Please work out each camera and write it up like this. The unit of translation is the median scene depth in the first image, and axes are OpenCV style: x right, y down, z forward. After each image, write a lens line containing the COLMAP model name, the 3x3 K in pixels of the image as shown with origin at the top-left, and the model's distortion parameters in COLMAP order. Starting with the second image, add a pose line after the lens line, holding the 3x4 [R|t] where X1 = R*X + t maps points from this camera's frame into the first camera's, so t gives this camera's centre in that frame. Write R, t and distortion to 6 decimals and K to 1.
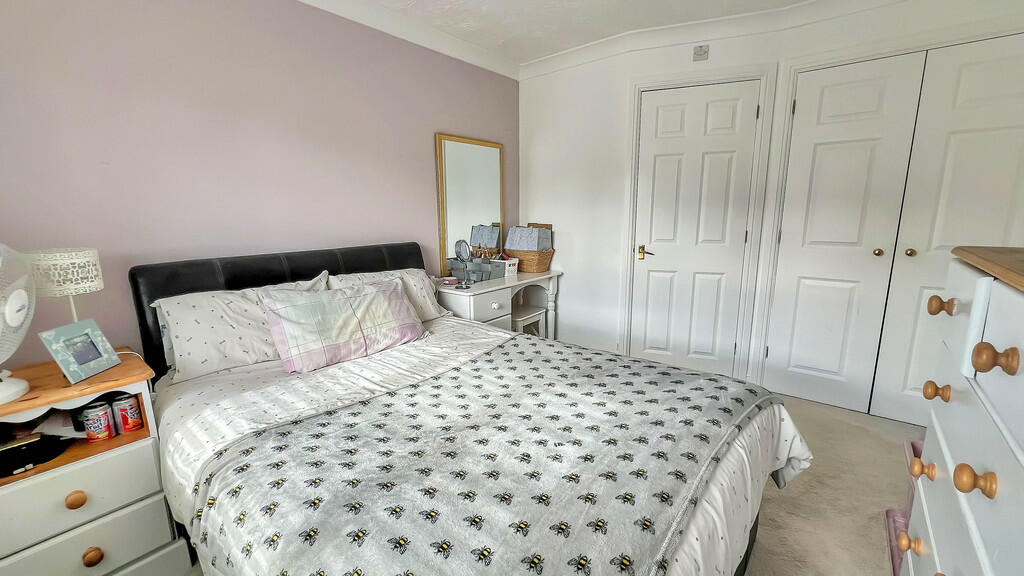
lens RADIAL K [[416.5, 0, 505.8], [0, 416.5, 286.1], [0, 0, 1]] dist [-0.025129, 0.000128]
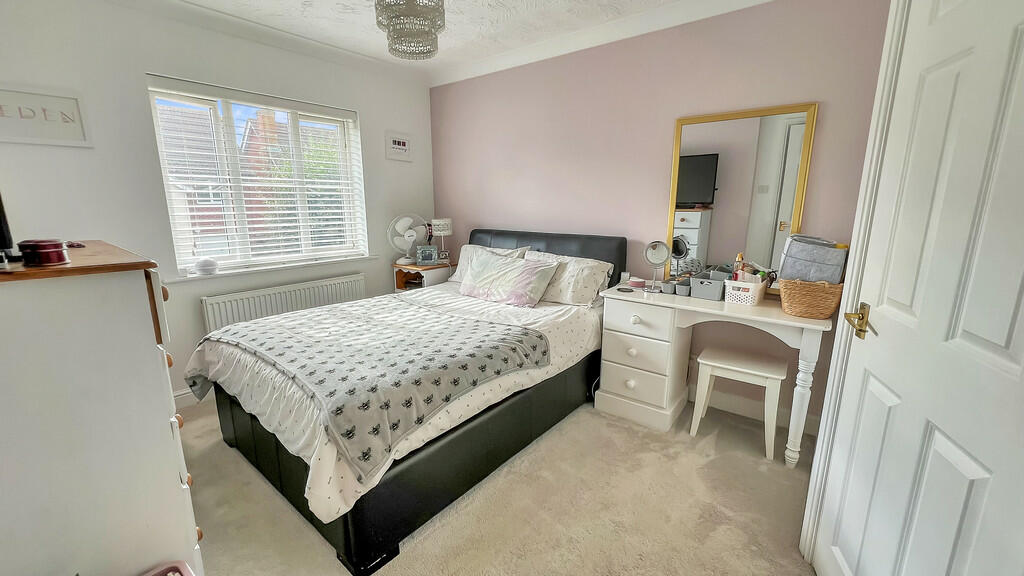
lens RADIAL K [[416.5, 0, 505.8], [0, 416.5, 286.1], [0, 0, 1]] dist [-0.025129, 0.000128]
pose [[0.002769, 0.215901, -0.976411, 1.423447], [-0.179293, 0.960700, 0.211919, -0.273999], [0.983792, 0.174477, 0.041369, 1.228946]]
